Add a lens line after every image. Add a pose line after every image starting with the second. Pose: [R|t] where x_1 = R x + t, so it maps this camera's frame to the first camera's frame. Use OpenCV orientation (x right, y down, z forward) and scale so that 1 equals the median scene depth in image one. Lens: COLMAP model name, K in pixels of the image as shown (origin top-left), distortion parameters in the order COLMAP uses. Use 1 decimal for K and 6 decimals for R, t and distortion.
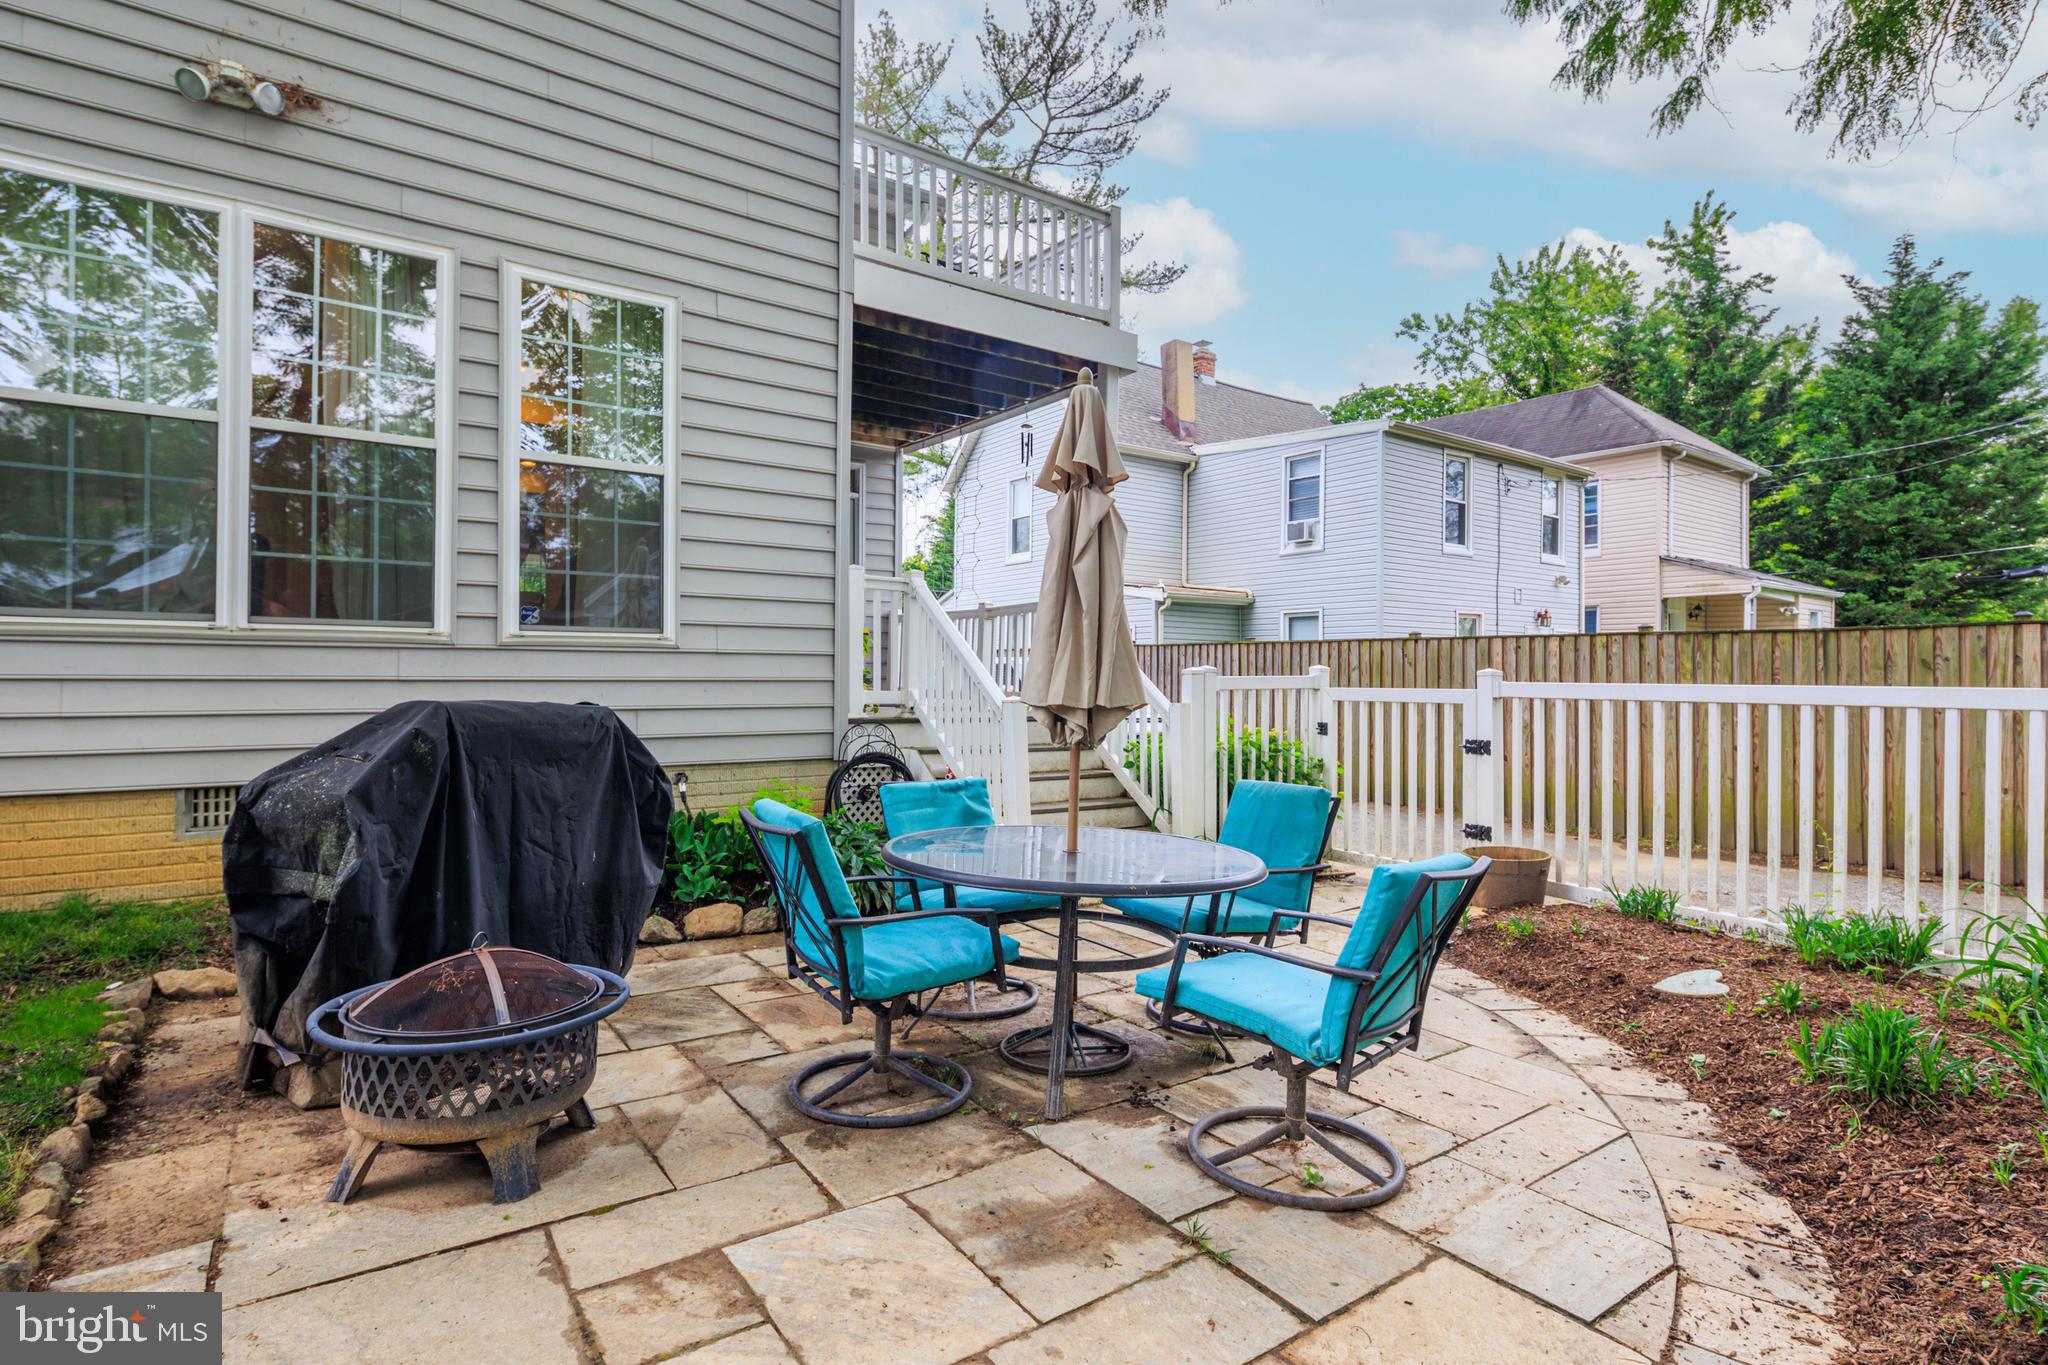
lens RADIAL K [[1002.0, 0, 1024.0], [0, 1002.0, 682.5], [0, 0, 1]] dist [-0.000614, -0.000089]
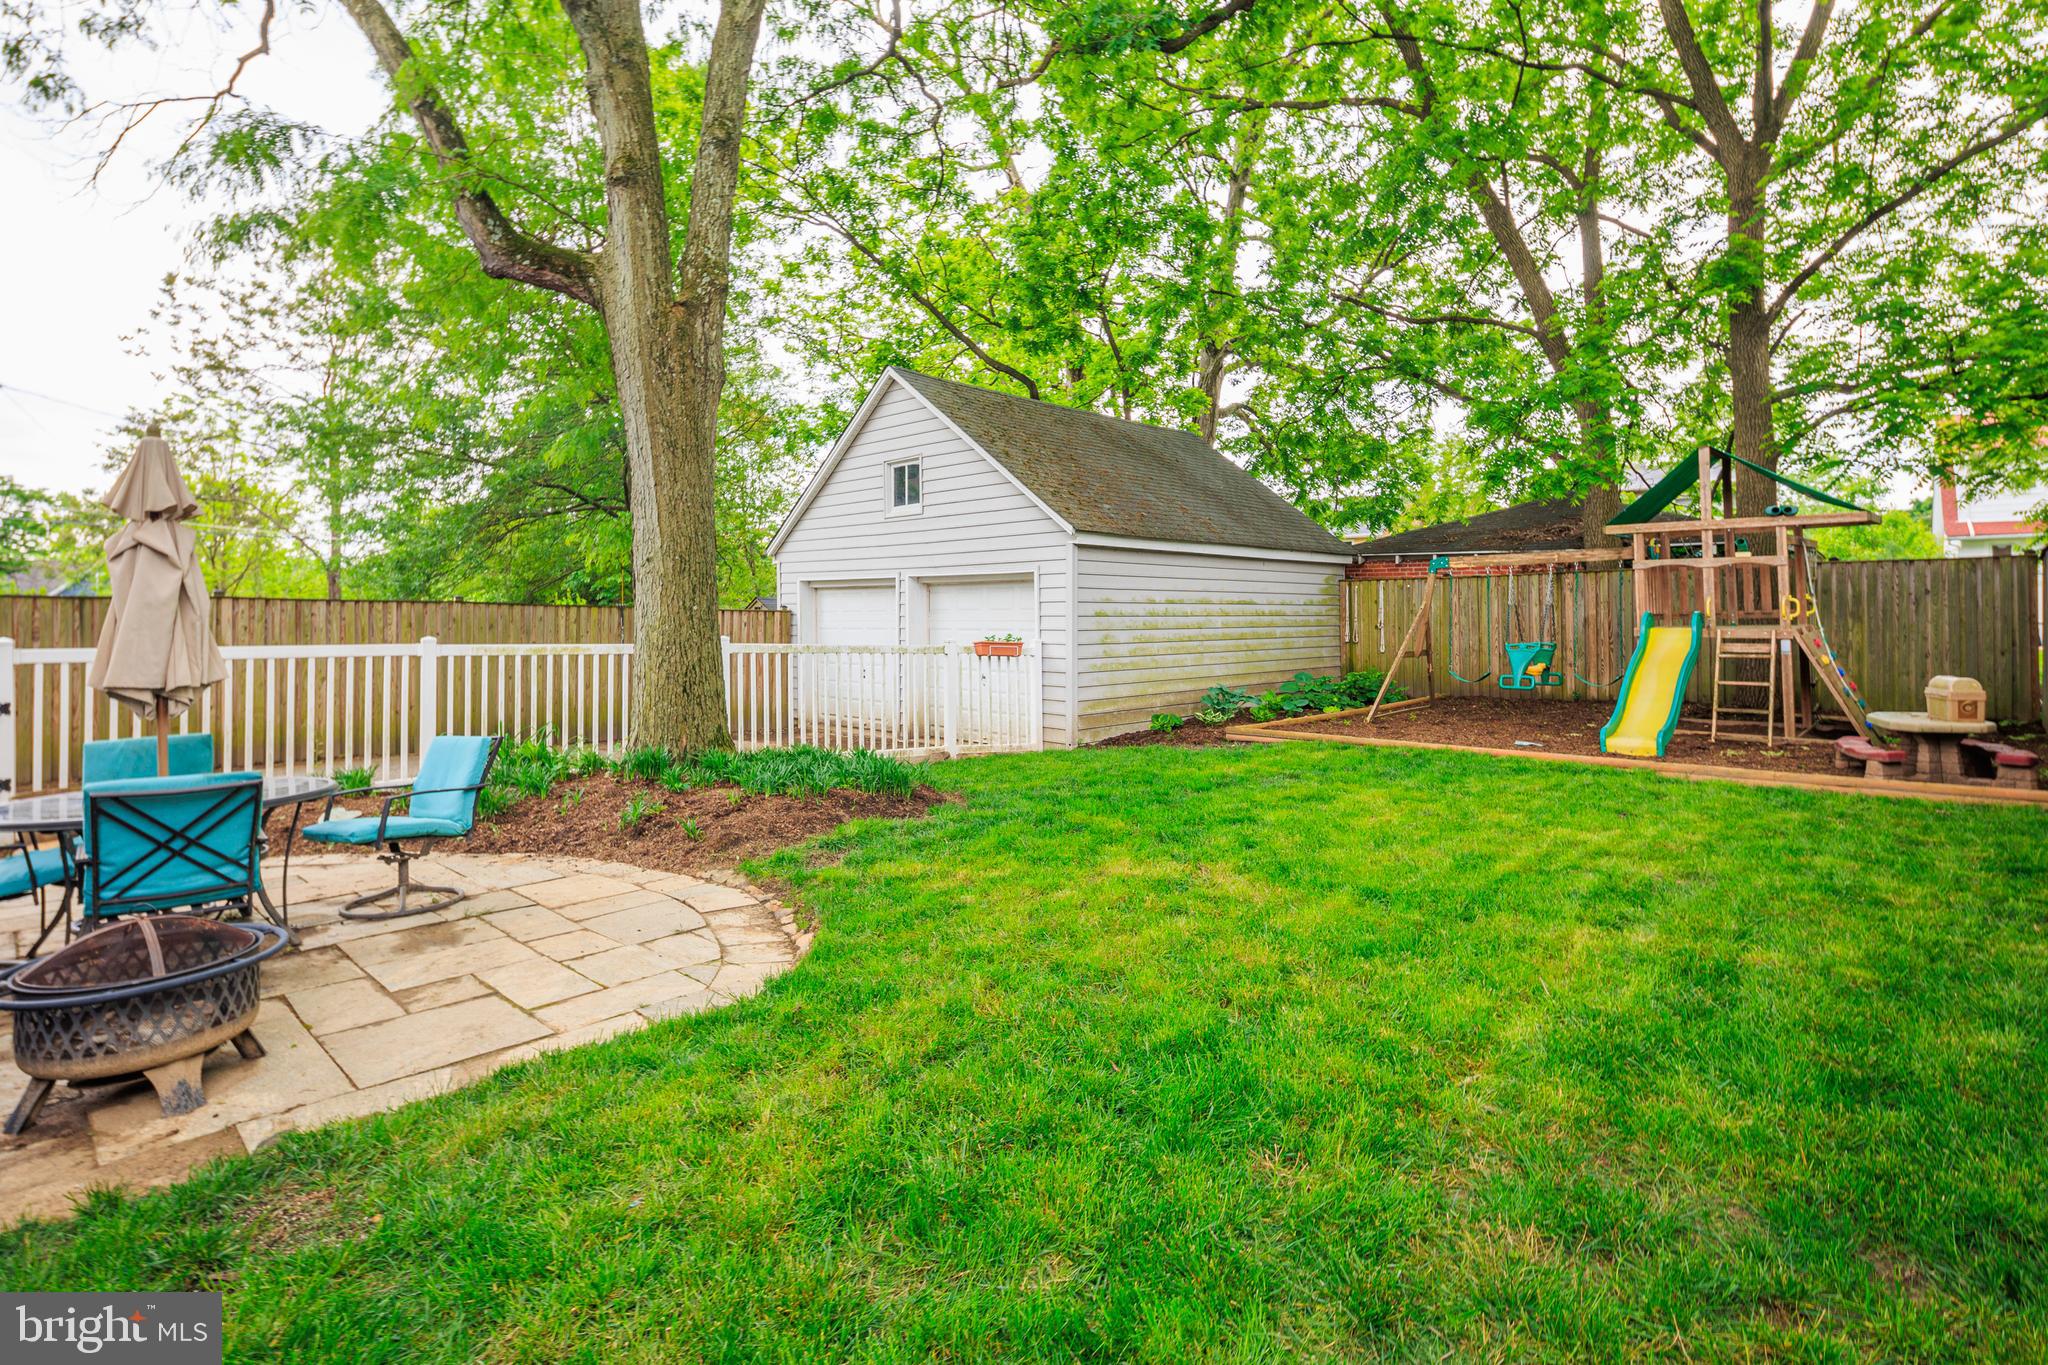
lens RADIAL K [[995.5, 0, 1024.2], [0, 995.5, 595.3], [0, 0, 1]] dist [0.000502, -0.000075]
pose [[-0.198785, 0.022732, 0.979779, -1.556520], [0.010258, 0.999724, -0.021113, -0.049820], [-0.979989, 0.005853, -0.198964, 0.187788]]
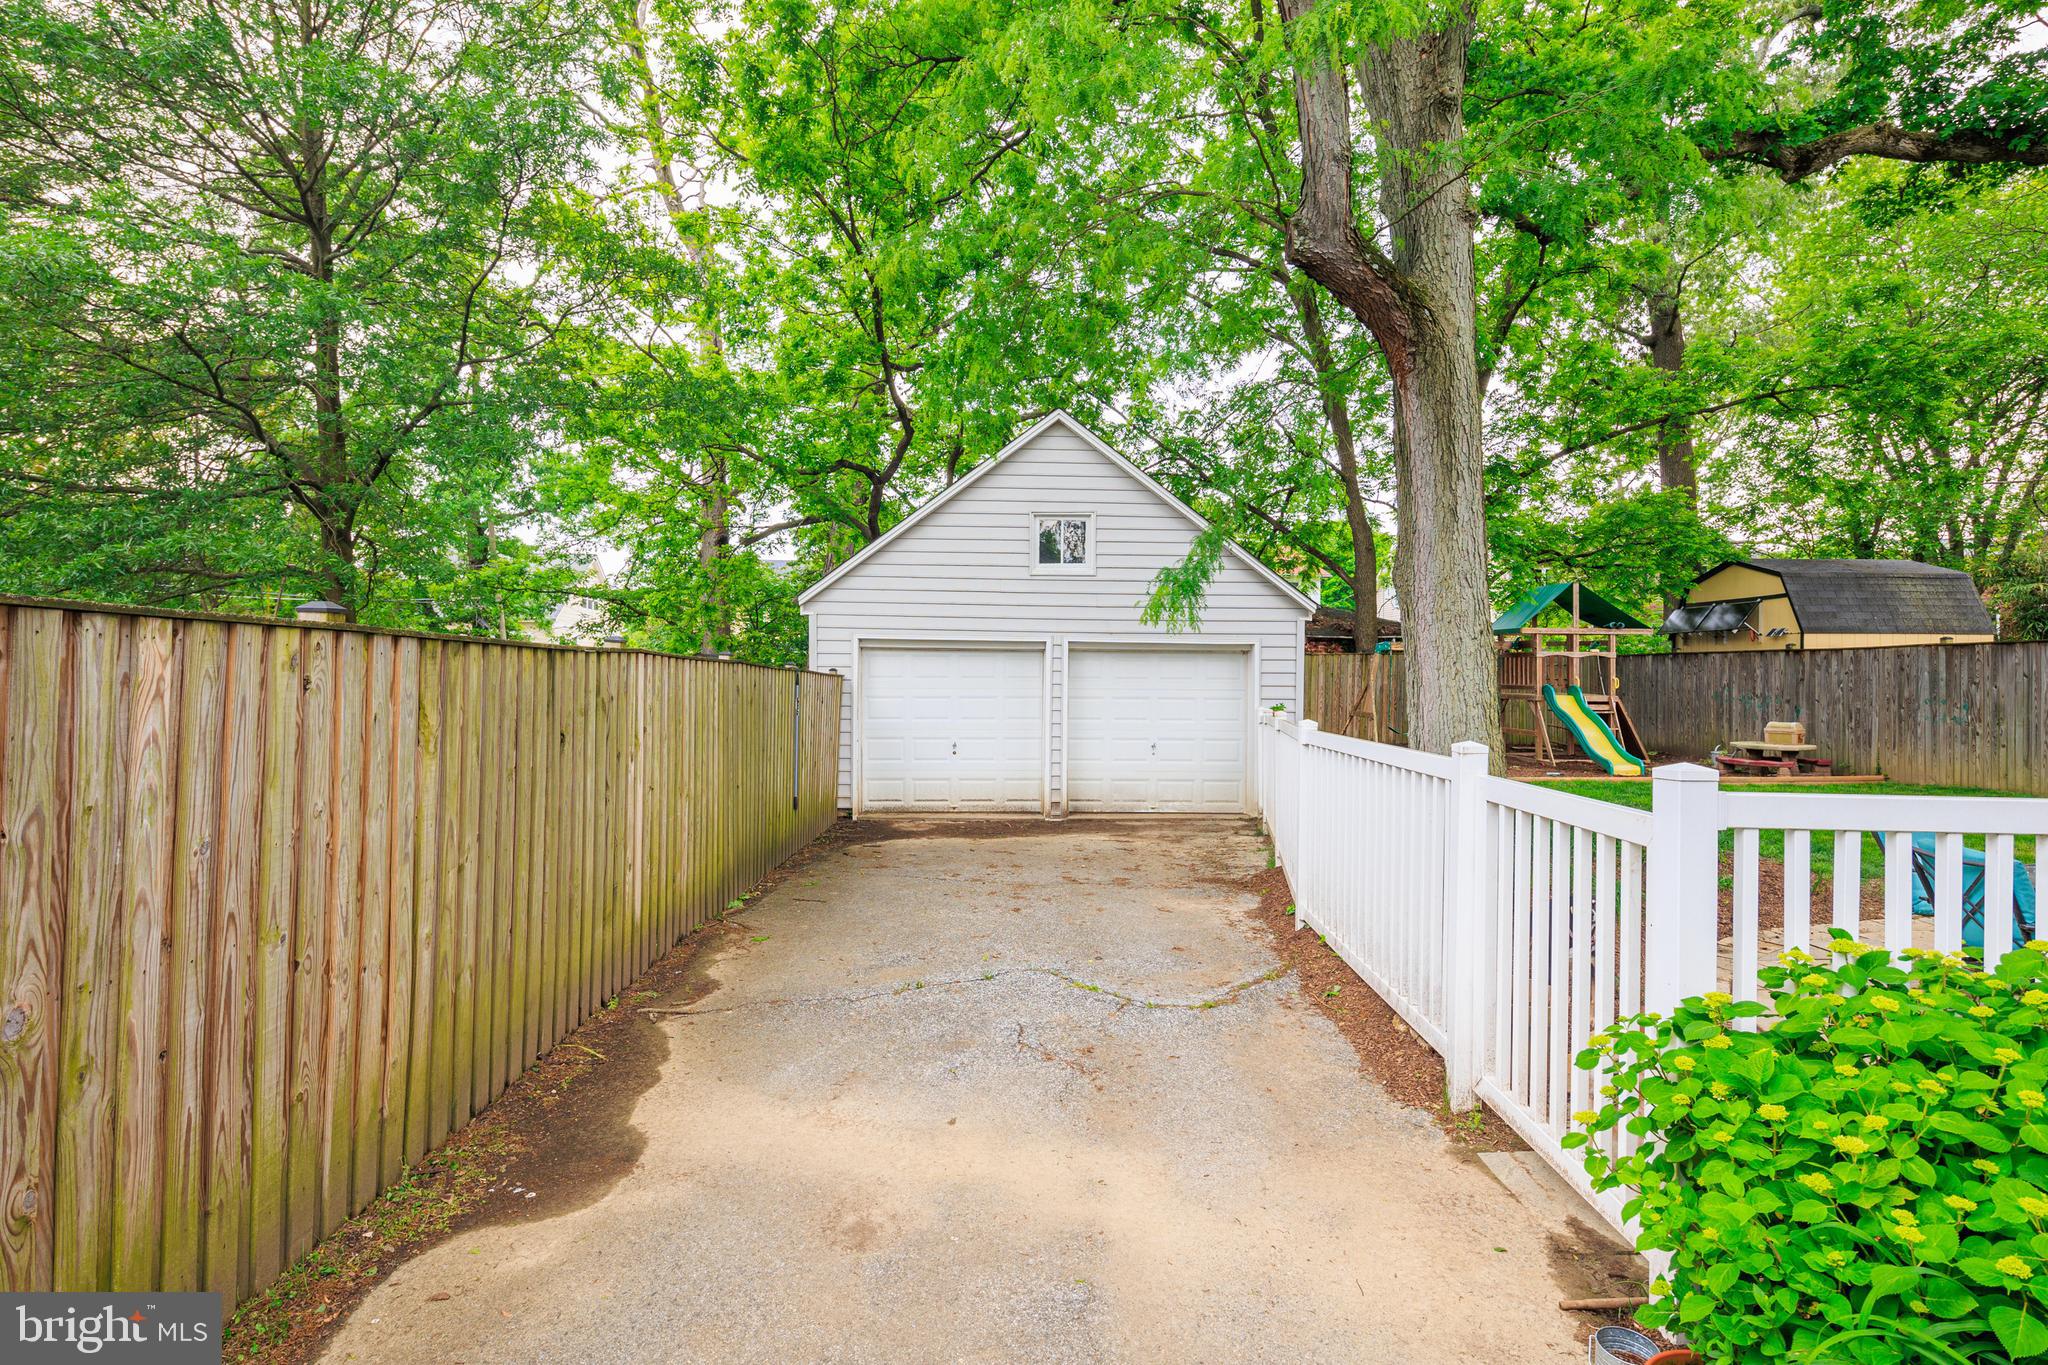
lens RADIAL K [[987.7, 0, 1024.9], [0, 987.7, 667.9], [0, 0, 1]] dist [0.017988, -0.010788]
pose [[-0.829769, -0.004971, 0.558084, 0.669807], [-0.004932, 0.999987, 0.001574, -0.125005], [-0.558085, -0.001446, -0.829783, 3.270866]]
